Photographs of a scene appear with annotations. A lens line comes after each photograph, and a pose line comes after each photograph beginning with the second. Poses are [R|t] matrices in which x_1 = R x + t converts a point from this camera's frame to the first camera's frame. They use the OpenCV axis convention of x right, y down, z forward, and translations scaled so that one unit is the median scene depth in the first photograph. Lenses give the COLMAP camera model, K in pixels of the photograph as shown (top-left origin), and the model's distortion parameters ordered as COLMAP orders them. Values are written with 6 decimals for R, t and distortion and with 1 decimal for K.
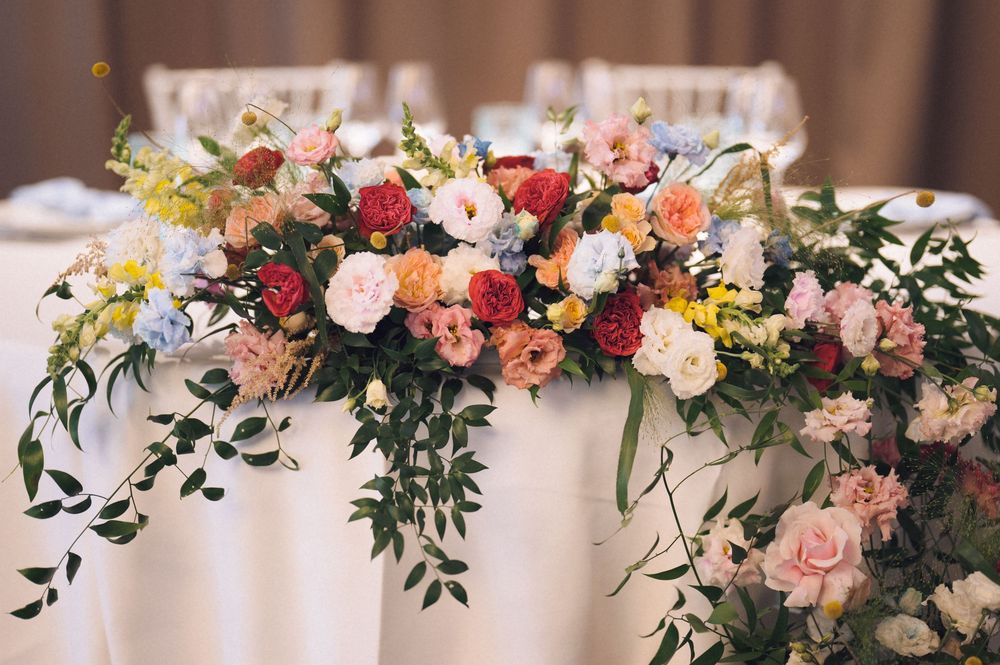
lens RADIAL K [[2377.3, 0, 508.4], [0, 2377.3, 330.4], [0, 0, 1]] dist [0.018546, 0.000000]
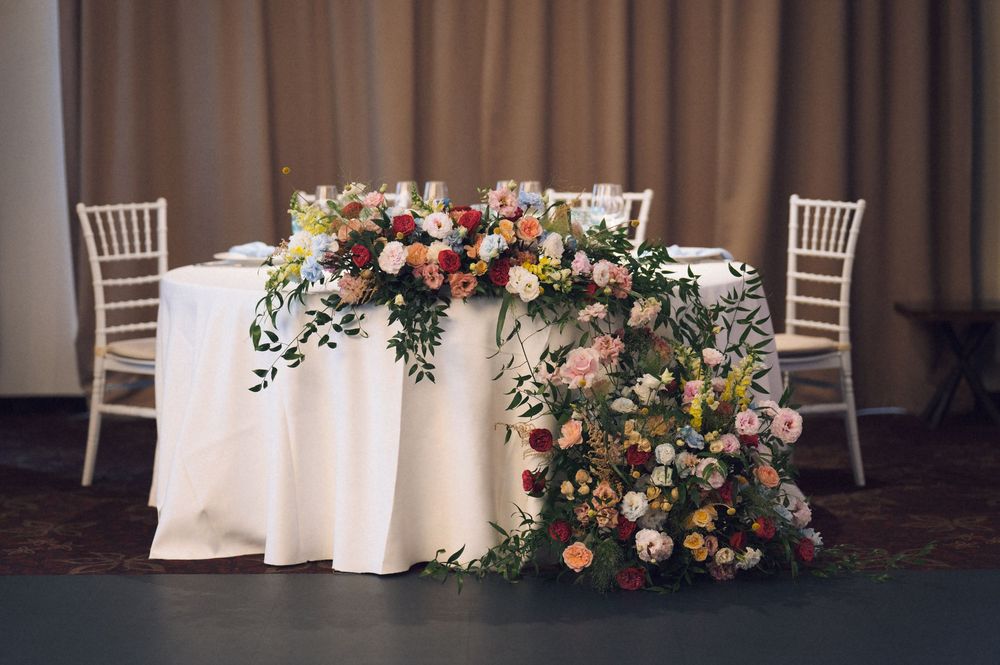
lens RADIAL K [[2377.3, 0, 495.3], [0, 2377.3, 333.6], [0, 0, 1]] dist [0.018546, 0.000000]
pose [[0.998505, 0.000511, -0.054662, 0.171433], [-0.004573, 0.997232, -0.074216, 0.235841], [0.054473, 0.074355, 0.995743, -1.380531]]
